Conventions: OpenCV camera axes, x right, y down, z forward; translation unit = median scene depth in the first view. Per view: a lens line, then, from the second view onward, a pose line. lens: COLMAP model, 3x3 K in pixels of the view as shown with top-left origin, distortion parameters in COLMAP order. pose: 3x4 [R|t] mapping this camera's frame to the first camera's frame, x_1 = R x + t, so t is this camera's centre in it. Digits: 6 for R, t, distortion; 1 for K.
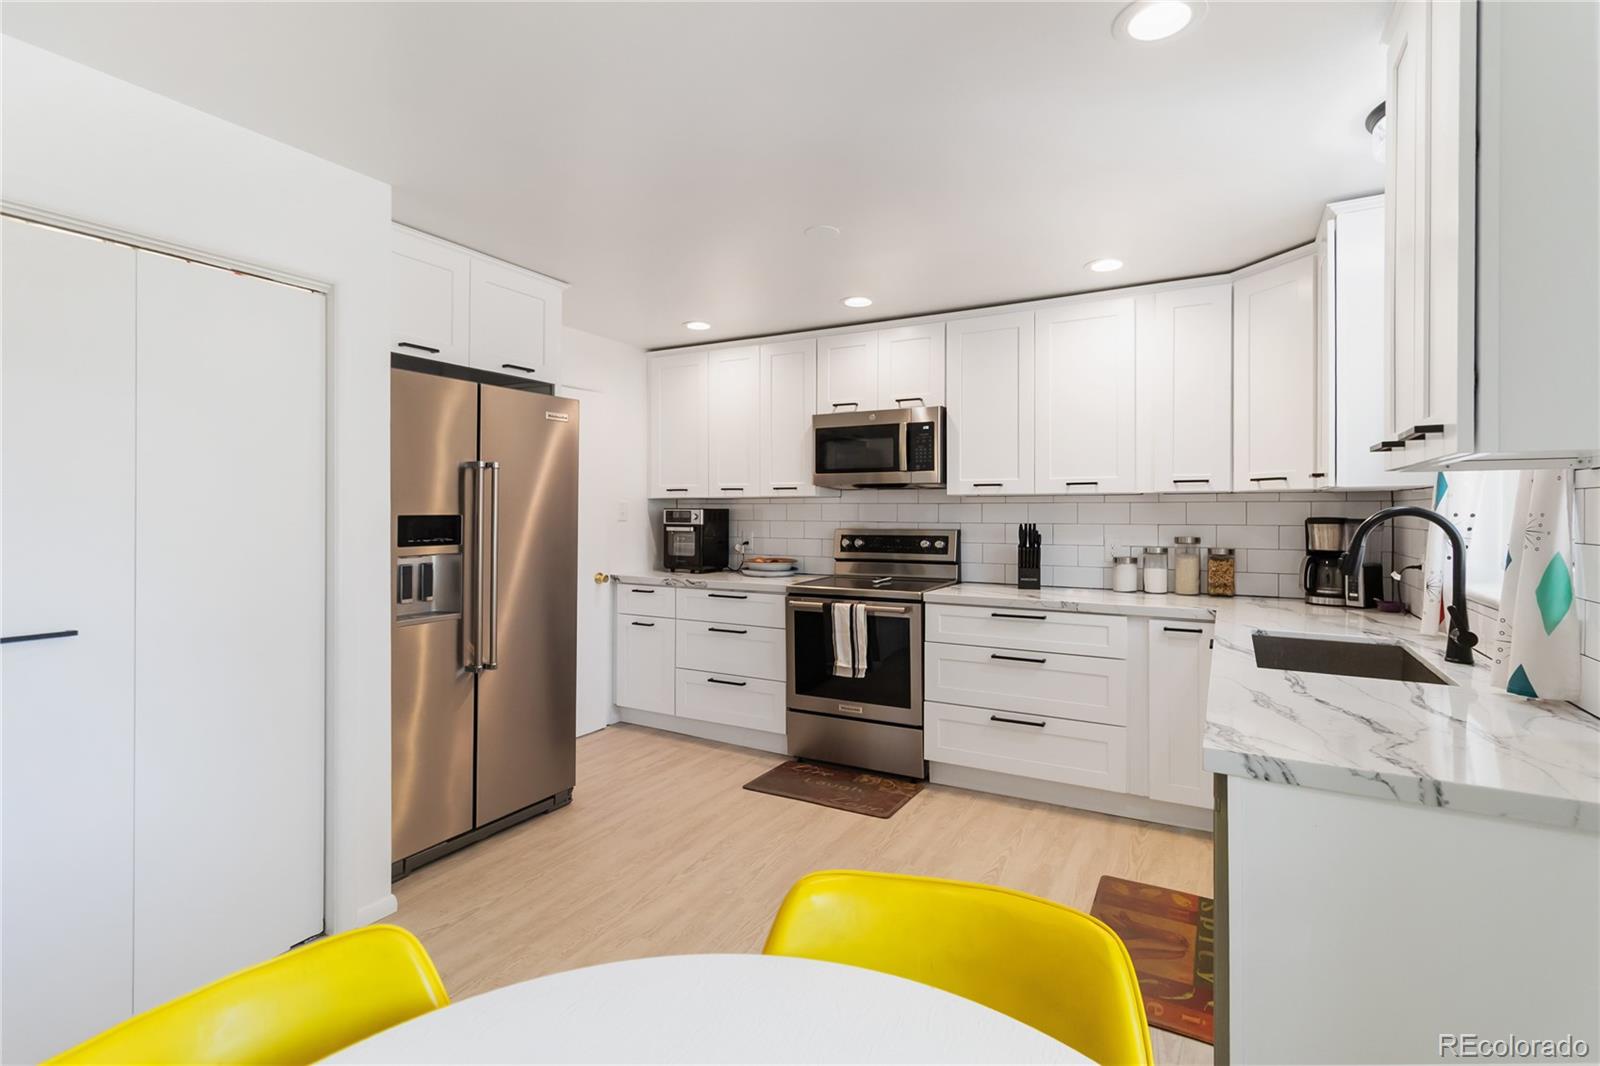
lens RADIAL K [[745.4, 0, 798.6], [0, 745.4, 510.9], [0, 0, 1]] dist [0.001516, -0.000148]
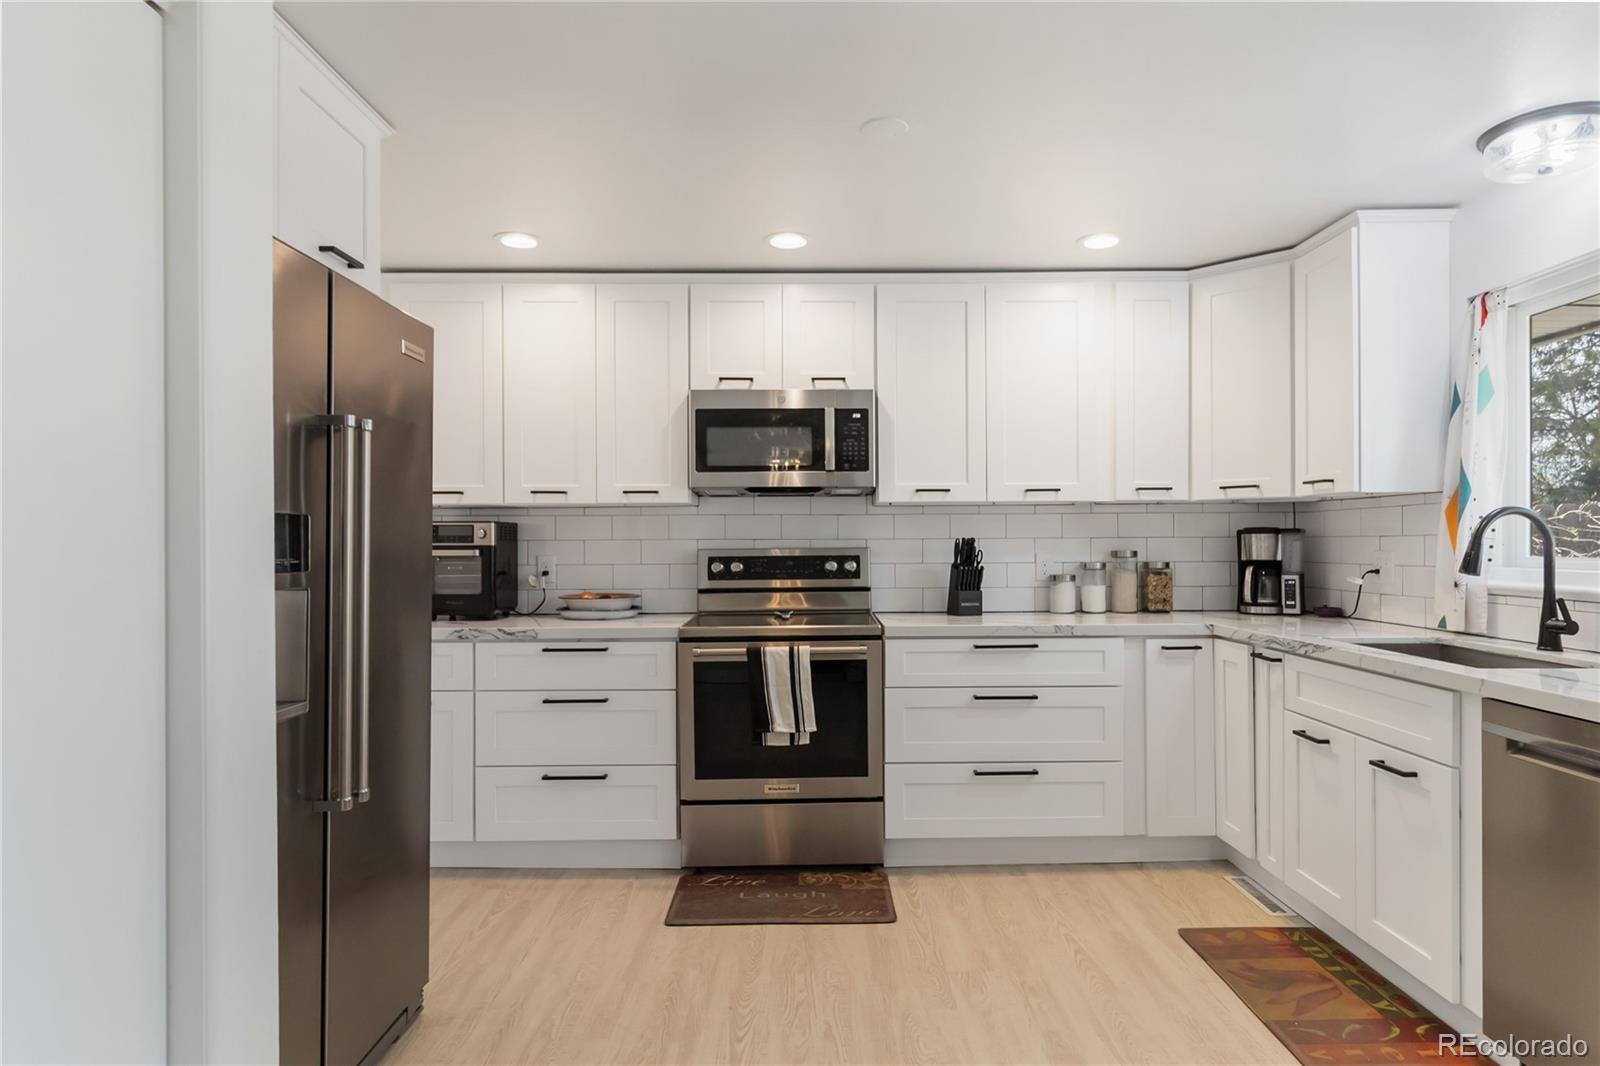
lens RADIAL K [[903.9, 0, 803.9], [0, 903.9, 543.3], [0, 0, 1]] dist [-0.002964, 0.000149]
pose [[0.866449, -0.005762, 0.499233, -0.365348], [0.005885, 0.999982, 0.001328, 0.021186], [-0.499231, 0.001788, 0.866467, 0.214804]]
